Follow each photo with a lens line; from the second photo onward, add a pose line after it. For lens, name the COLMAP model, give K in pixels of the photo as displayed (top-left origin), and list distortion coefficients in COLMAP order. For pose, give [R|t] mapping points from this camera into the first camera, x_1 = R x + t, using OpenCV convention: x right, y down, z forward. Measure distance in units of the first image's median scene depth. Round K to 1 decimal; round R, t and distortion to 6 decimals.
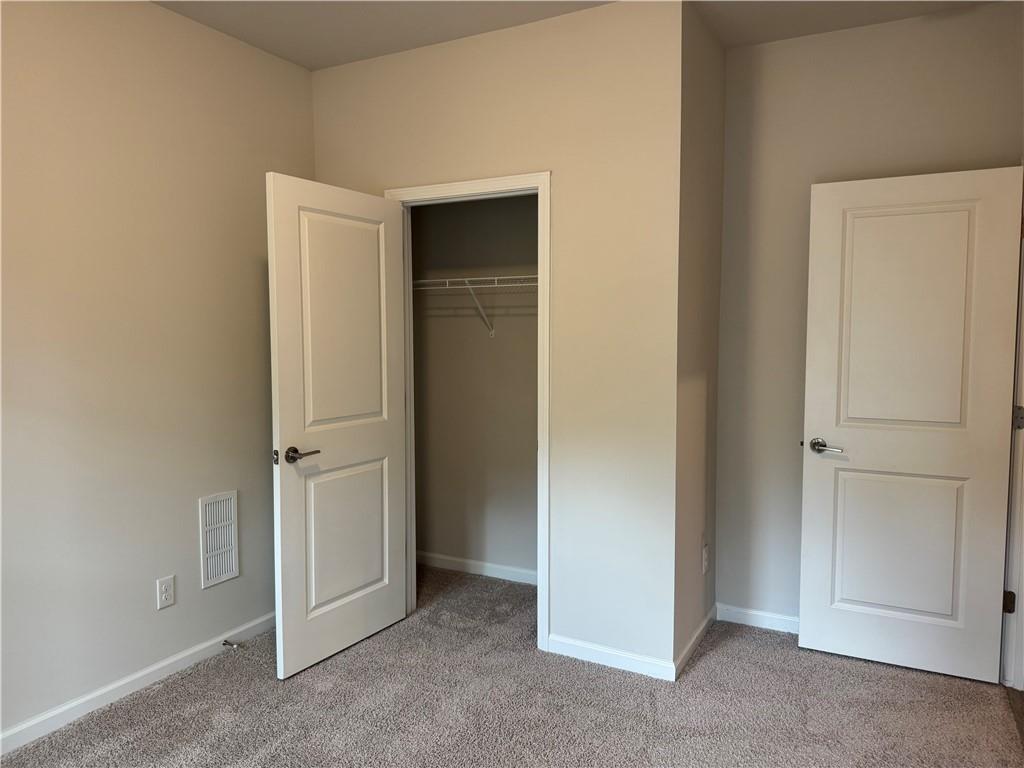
lens RADIAL K [[723.9, 0, 506.1], [0, 723.9, 384.4], [0, 0, 1]] dist [0.013609, -0.035556]
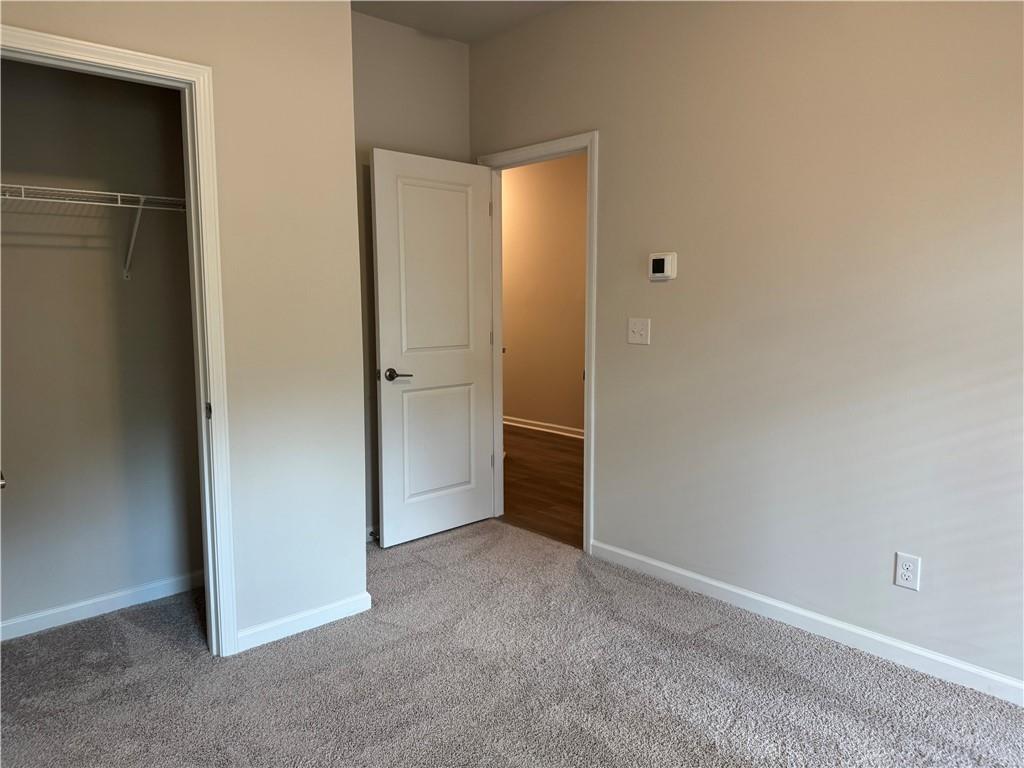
lens RADIAL K [[723.9, 0, 504.5], [0, 723.9, 381.3], [0, 0, 1]] dist [0.013609, -0.035556]
pose [[0.300287, -0.105173, 0.948033, -0.676742], [0.072312, 0.993553, 0.087318, 0.006121], [-0.951104, 0.042334, 0.305957, 0.482854]]
